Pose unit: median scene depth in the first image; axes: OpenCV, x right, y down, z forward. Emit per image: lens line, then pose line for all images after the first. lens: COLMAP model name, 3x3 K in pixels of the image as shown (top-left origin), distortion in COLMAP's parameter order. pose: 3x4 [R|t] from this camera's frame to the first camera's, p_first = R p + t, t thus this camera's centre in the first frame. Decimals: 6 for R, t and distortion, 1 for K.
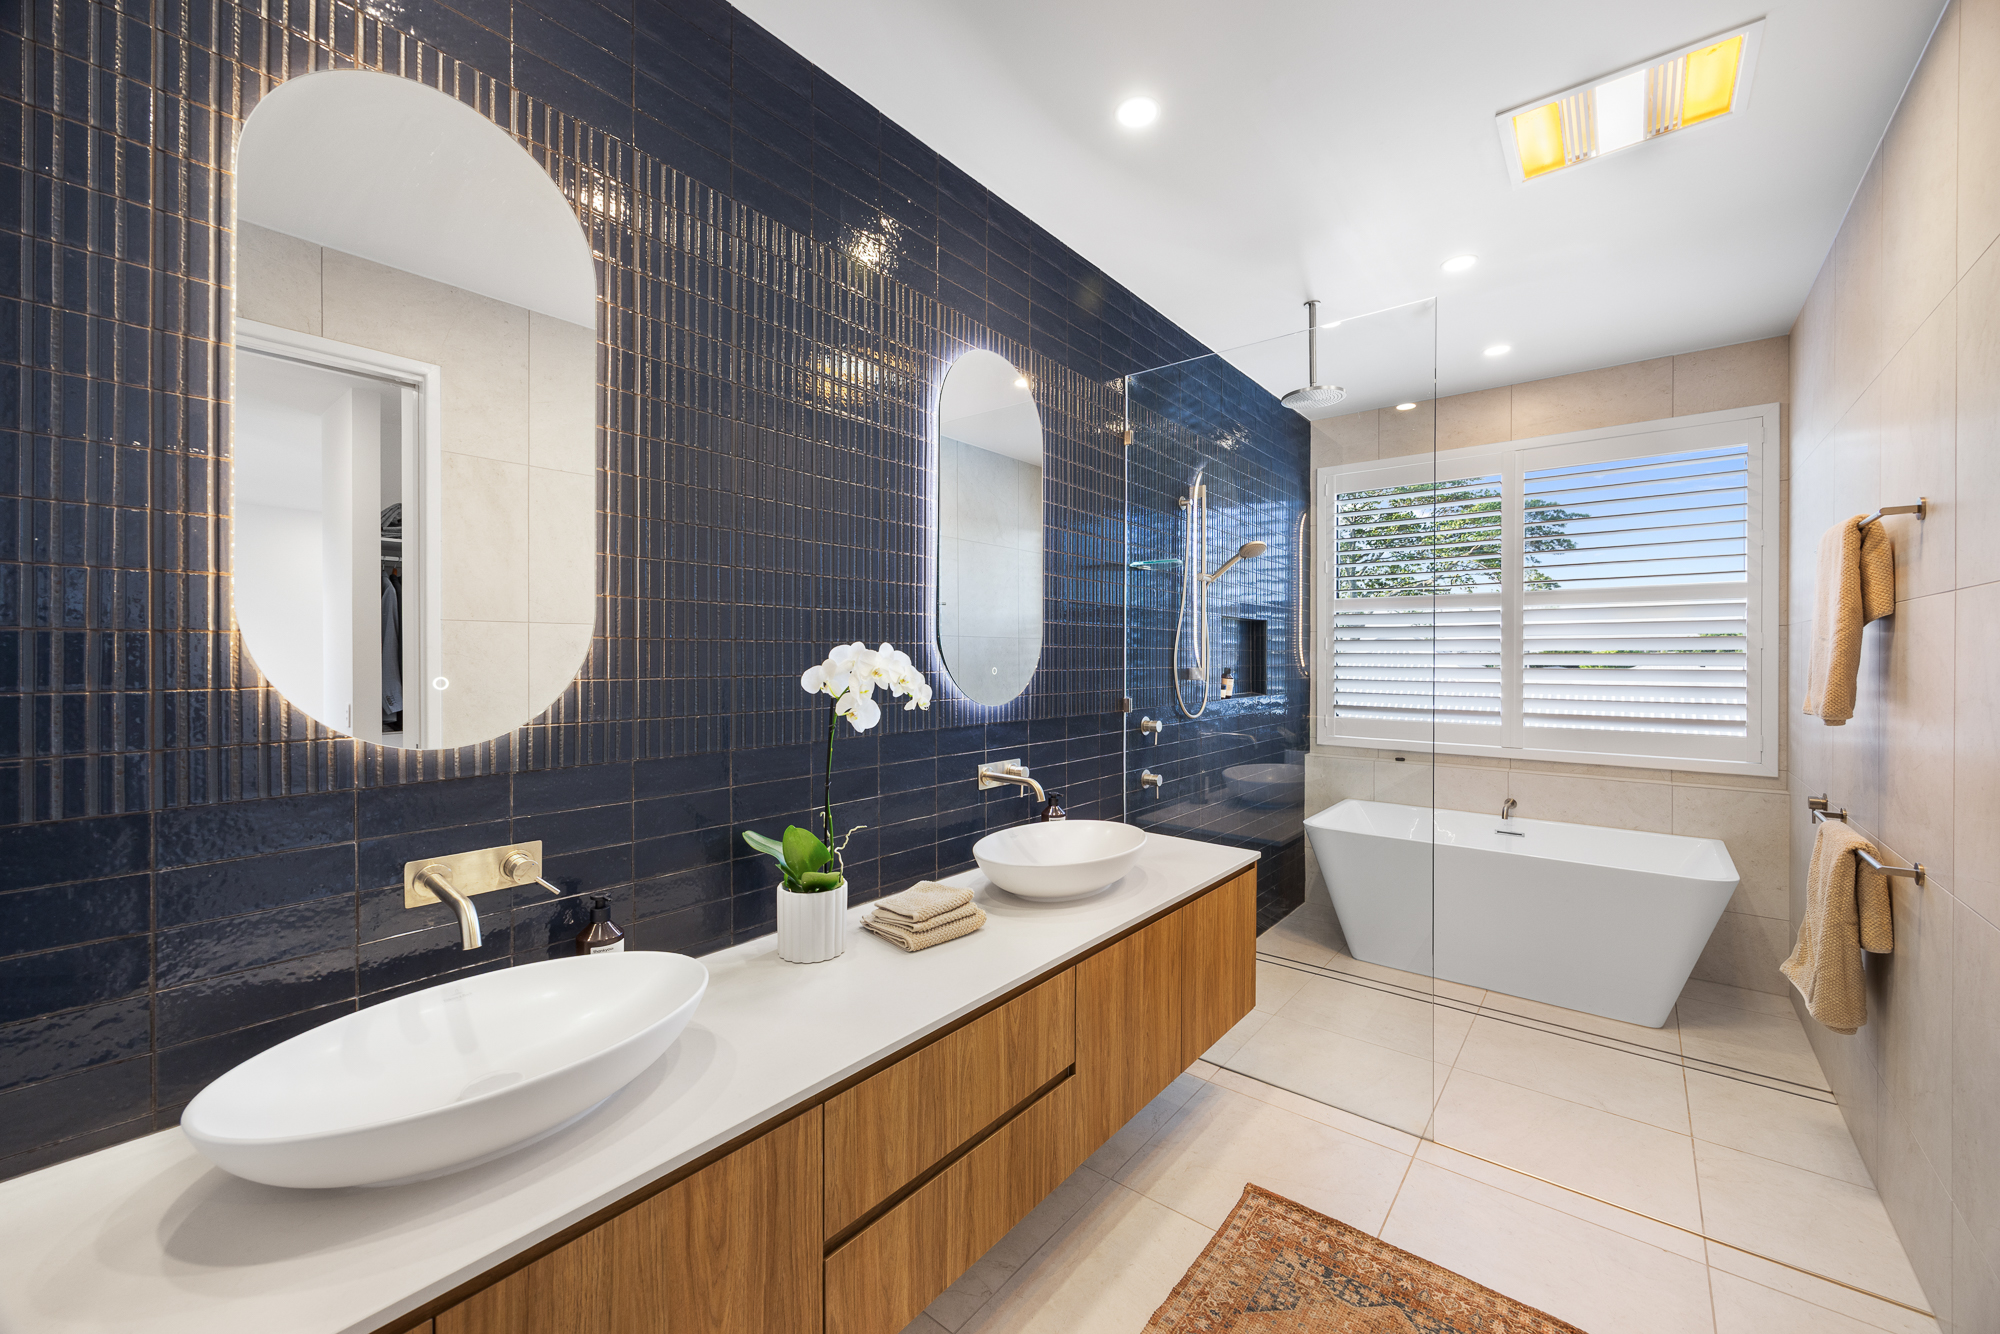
lens RADIAL K [[782.3, 0, 999.4], [0, 782.3, 659.9], [0, 0, 1]] dist [-0.002980, -0.000160]
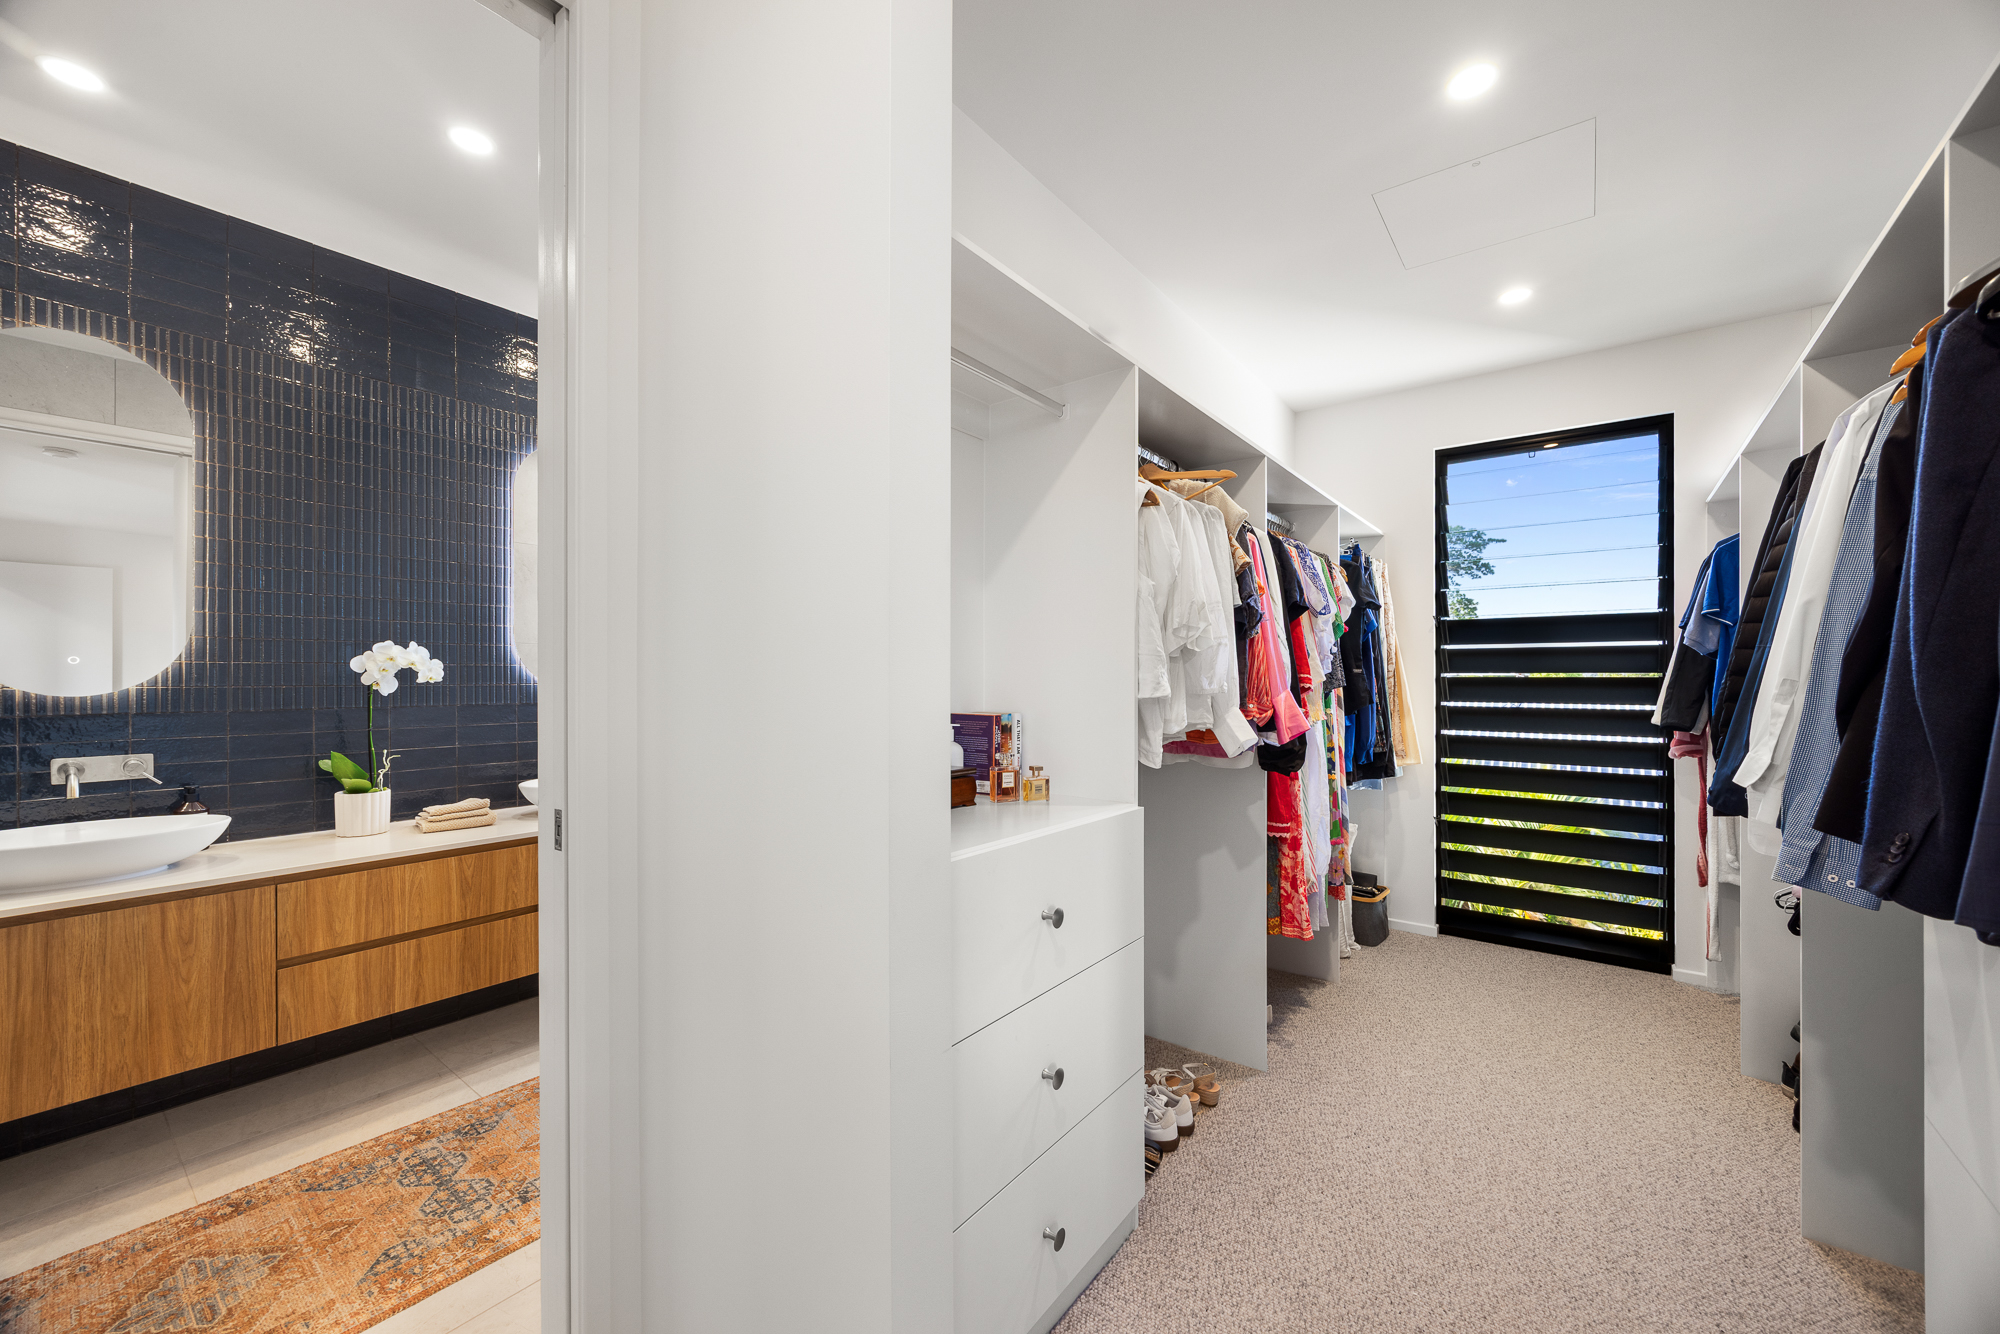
lens RADIAL K [[777.2, 0, 999.0], [0, 777.2, 679.0], [0, 0, 1]] dist [-0.002579, -0.000047]
pose [[0.999591, -0.001921, 0.028523, 1.229172], [0.001969, 0.999997, -0.001662, 0.073156], [-0.028520, 0.001717, 0.999592, -0.759809]]
